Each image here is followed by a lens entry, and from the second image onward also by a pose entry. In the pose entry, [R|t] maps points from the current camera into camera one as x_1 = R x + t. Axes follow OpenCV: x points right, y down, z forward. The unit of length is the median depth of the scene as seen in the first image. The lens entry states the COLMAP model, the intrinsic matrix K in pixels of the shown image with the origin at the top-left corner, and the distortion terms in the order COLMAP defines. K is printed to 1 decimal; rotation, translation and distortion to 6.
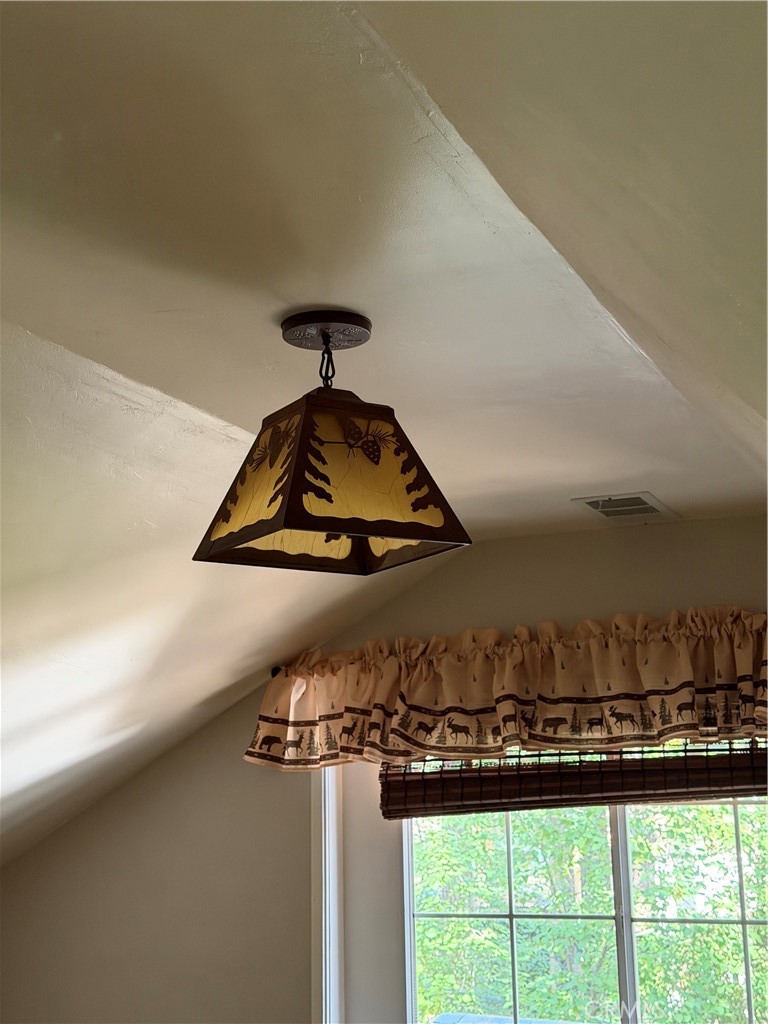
lens RADIAL K [[1484.7, 0, 384.2], [0, 1484.7, 510.8], [0, 0, 1]] dist [0.012122, 0.000000]
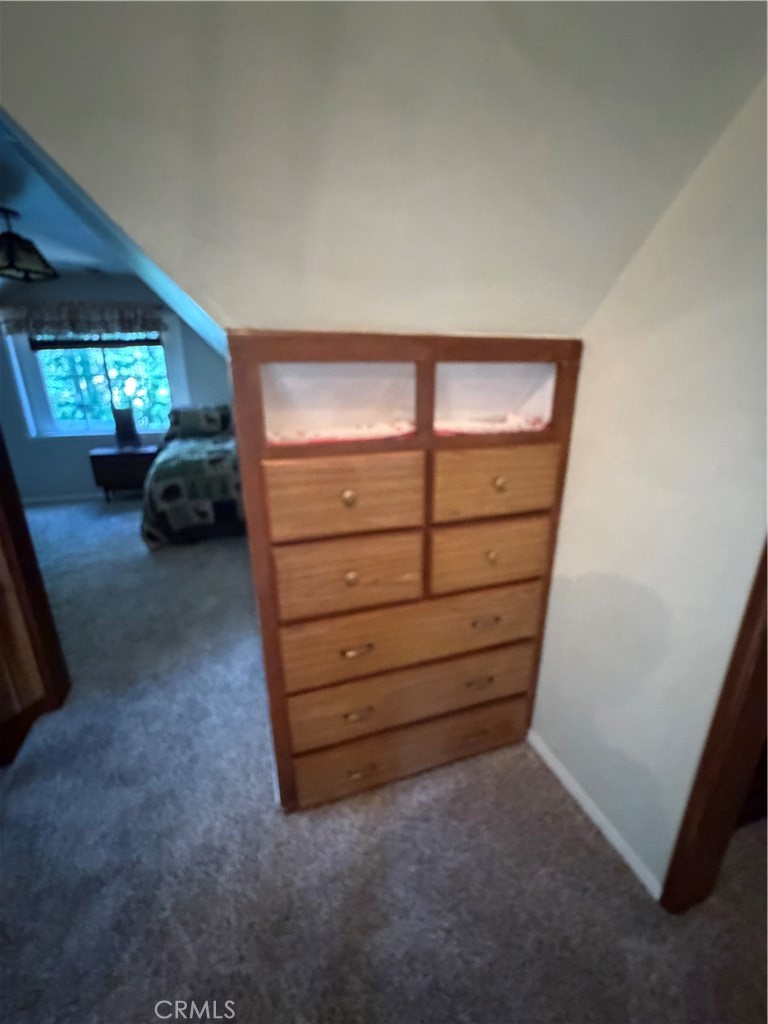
lens RADIAL K [[418.7, 0, 384.0], [0, 418.7, 503.3], [0, 0, 1]] dist [-0.002822, -0.000255]
pose [[0.739145, -0.187955, 0.646790, -0.103799], [-0.142145, 0.895119, 0.422560, -0.028052], [-0.658376, -0.404272, 0.634906, -0.466275]]
